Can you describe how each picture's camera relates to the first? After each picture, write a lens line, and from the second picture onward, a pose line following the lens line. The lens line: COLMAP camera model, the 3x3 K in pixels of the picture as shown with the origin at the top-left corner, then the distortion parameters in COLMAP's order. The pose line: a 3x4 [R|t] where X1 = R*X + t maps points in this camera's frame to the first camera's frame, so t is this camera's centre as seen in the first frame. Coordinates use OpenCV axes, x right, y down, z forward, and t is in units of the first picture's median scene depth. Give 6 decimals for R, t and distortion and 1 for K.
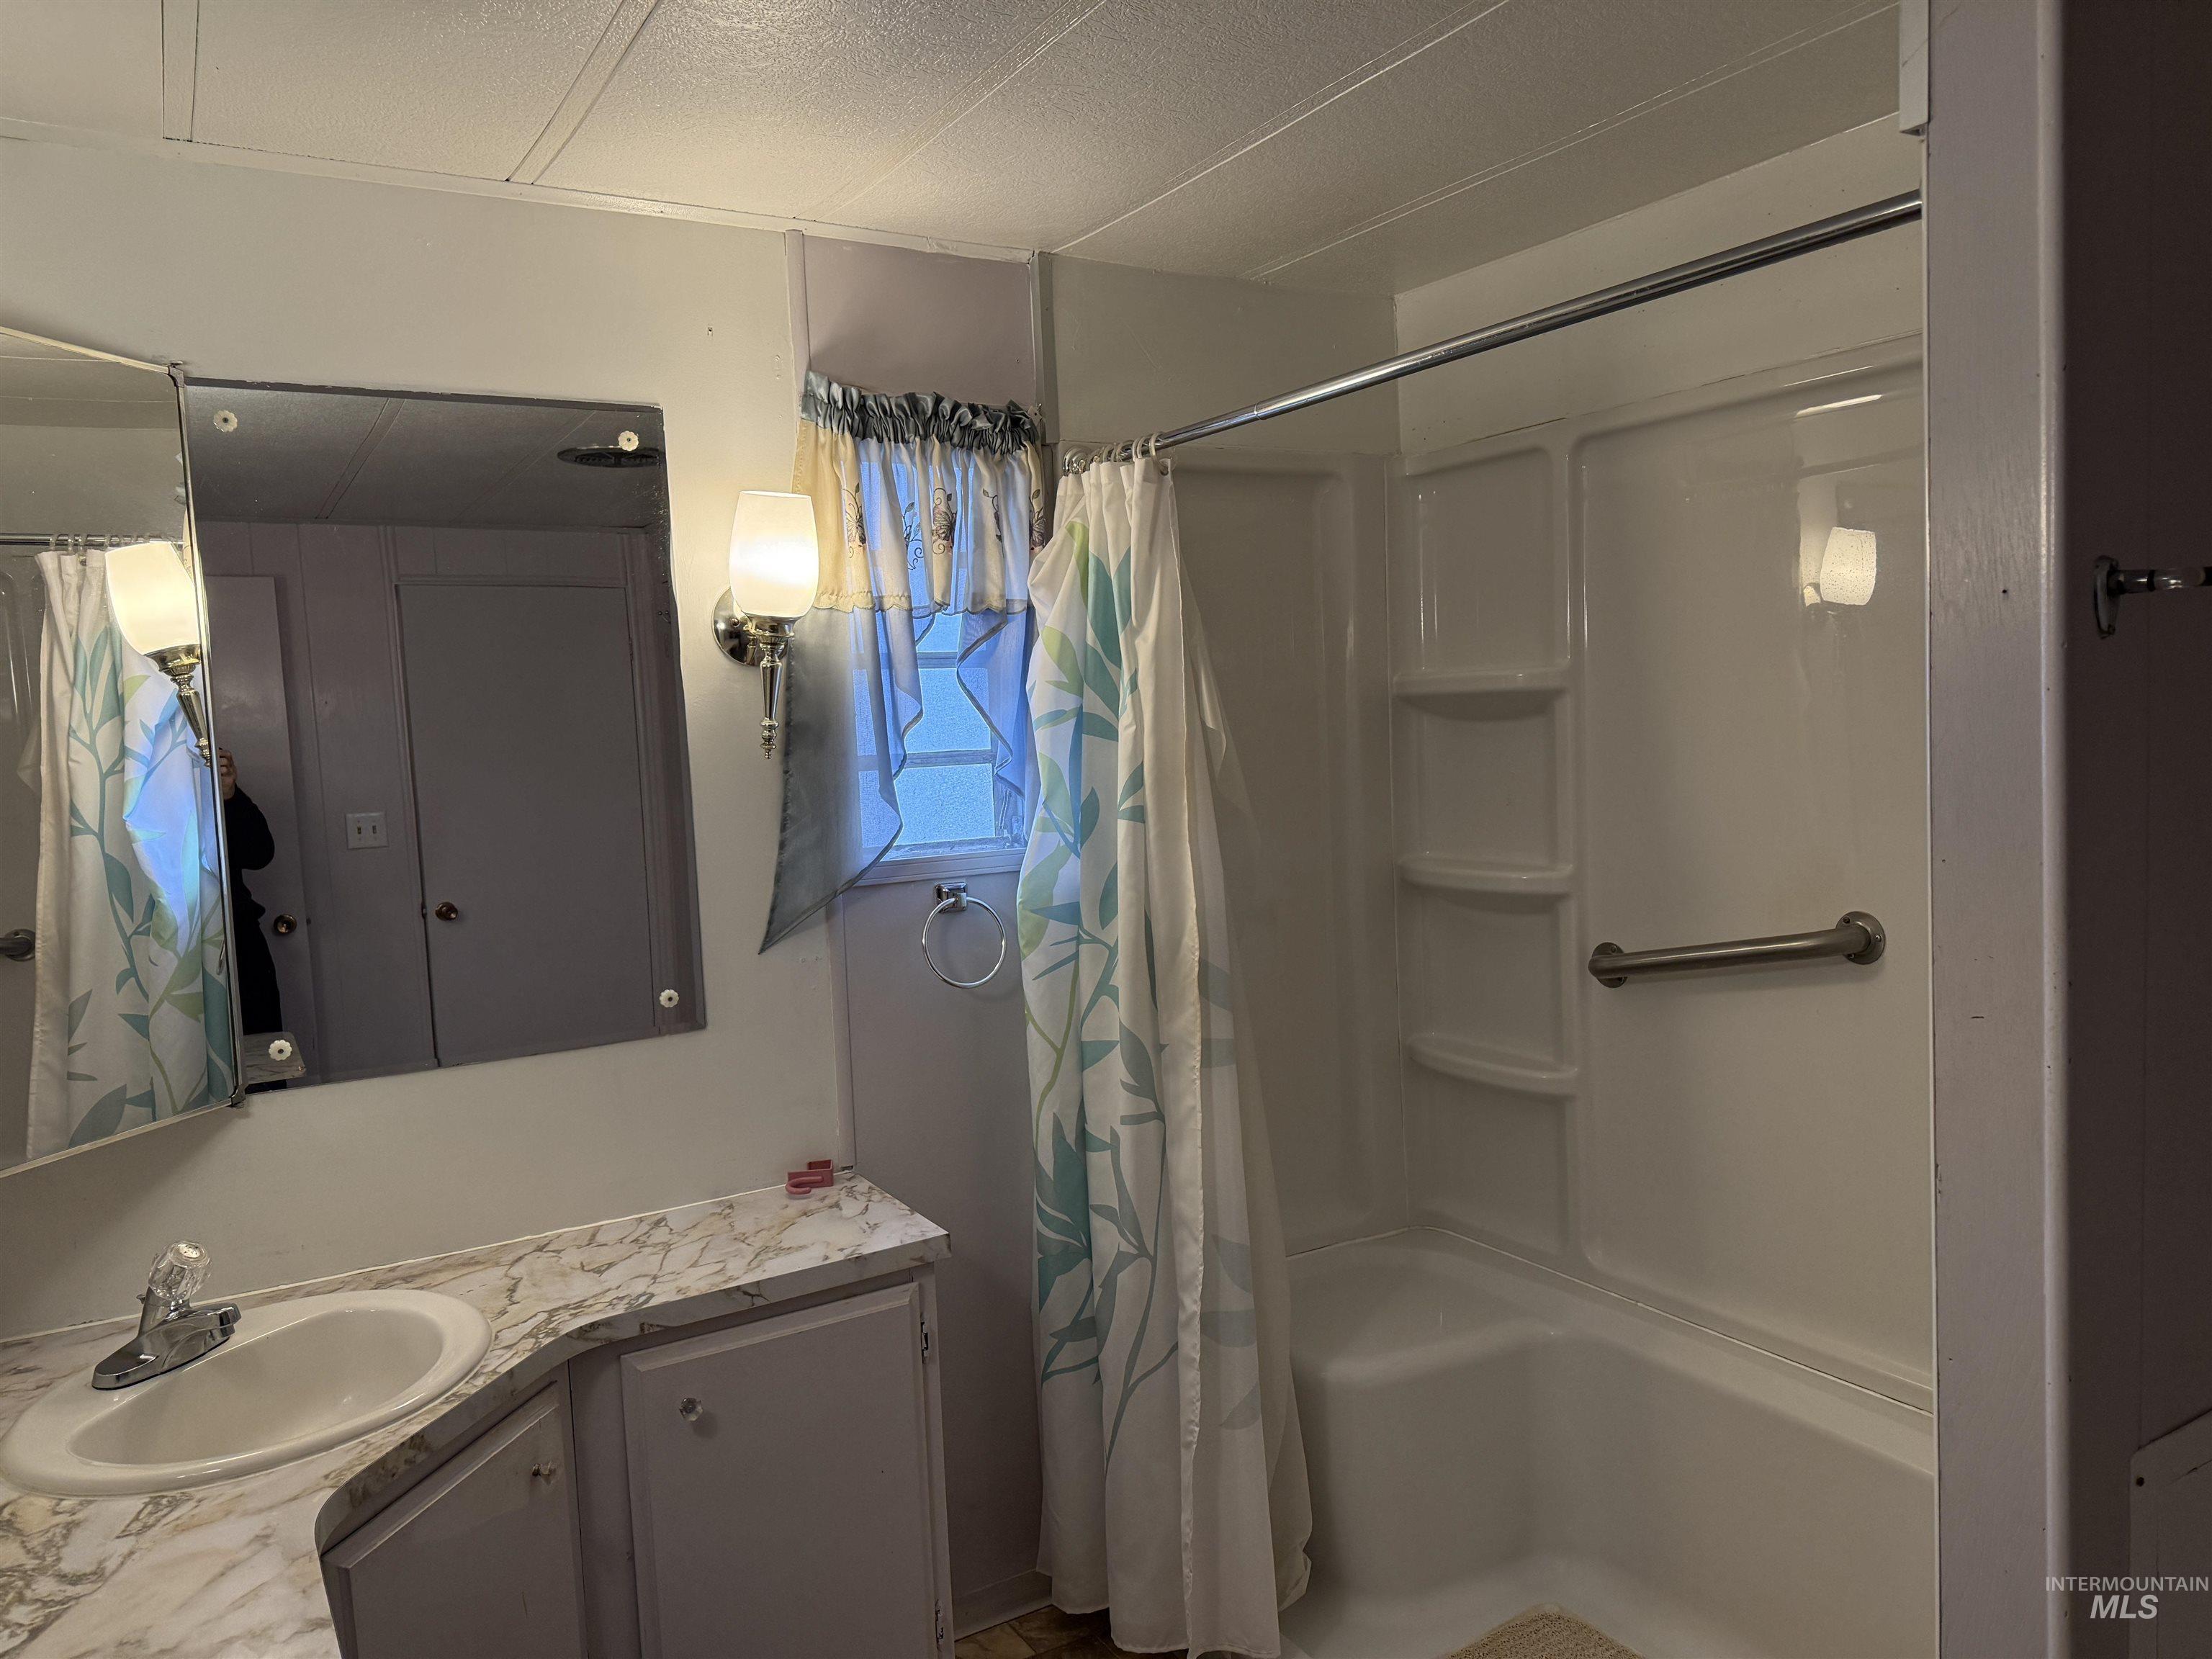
lens RADIAL K [[1577.2, 0, 1101.6], [0, 1577.2, 848.0], [0, 0, 1]] dist [0.027478, -0.035004]
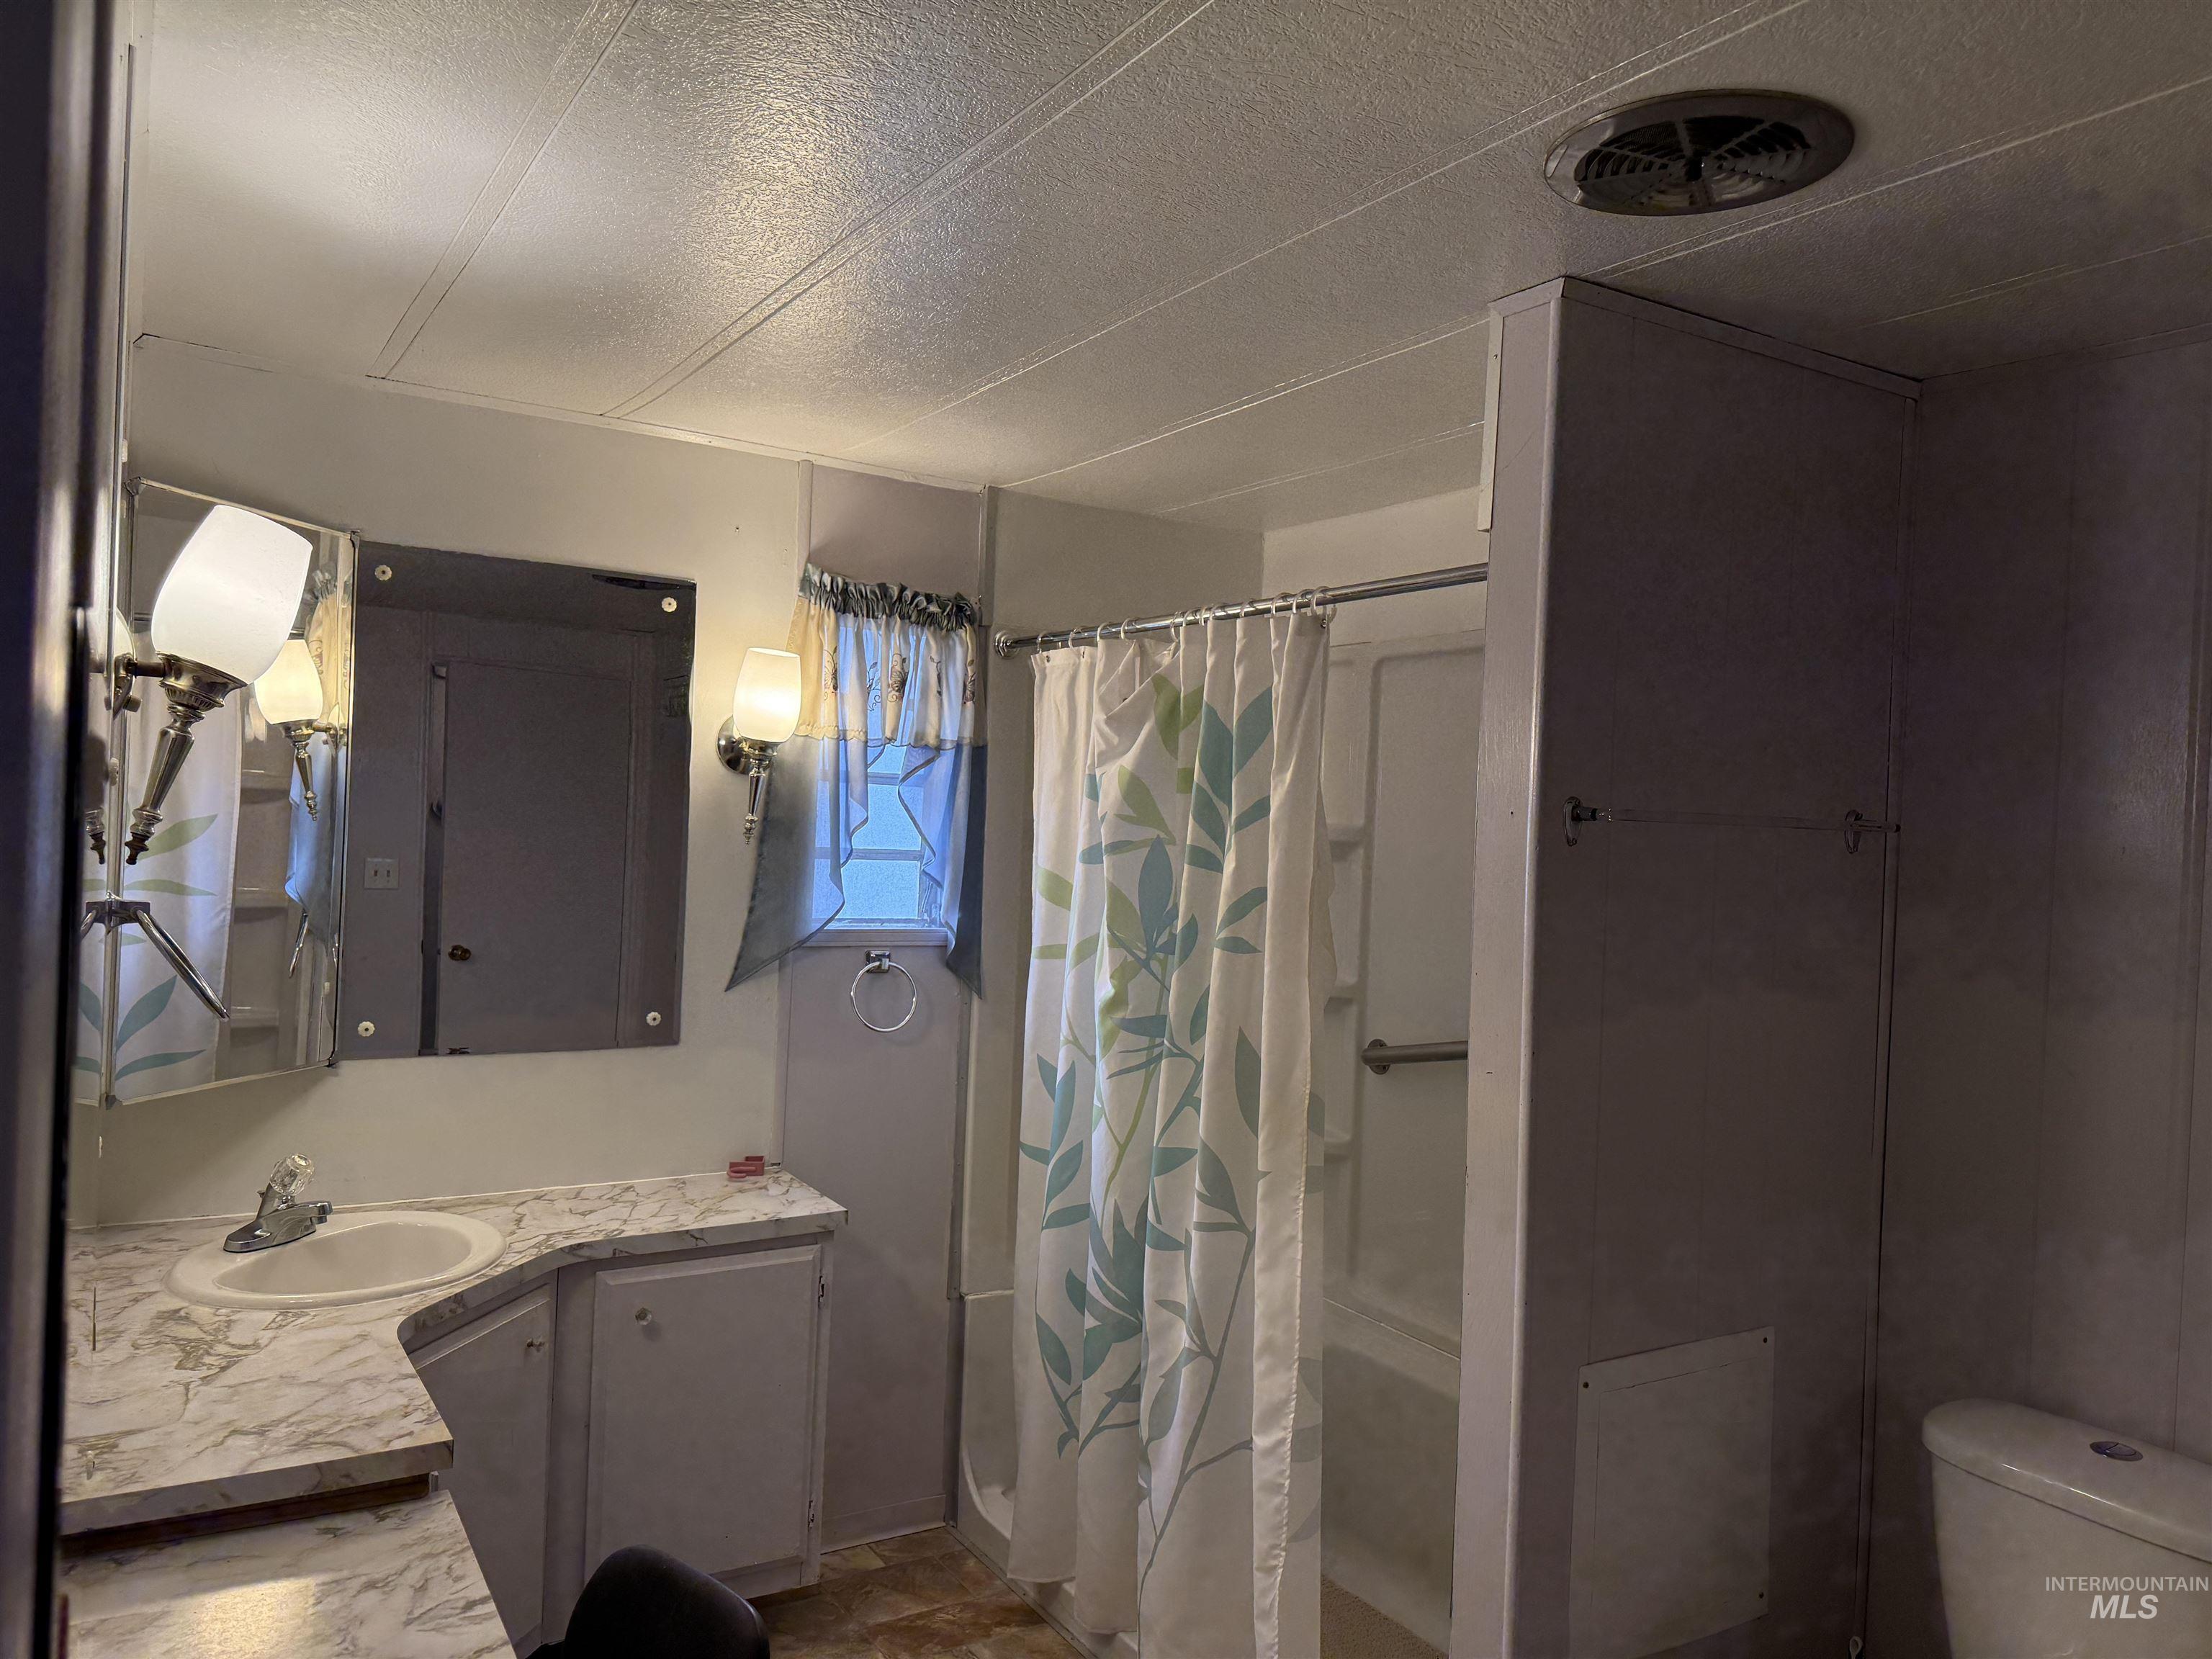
lens RADIAL K [[1577.2, 0, 1115.4], [0, 1577.2, 816.4], [0, 0, 1]] dist [0.027478, -0.035004]
pose [[0.996040, 0.084956, 0.026201, 0.062292], [-0.082361, 0.992720, -0.087887, 0.011884], [-0.033477, 0.085381, 0.995786, -0.347896]]
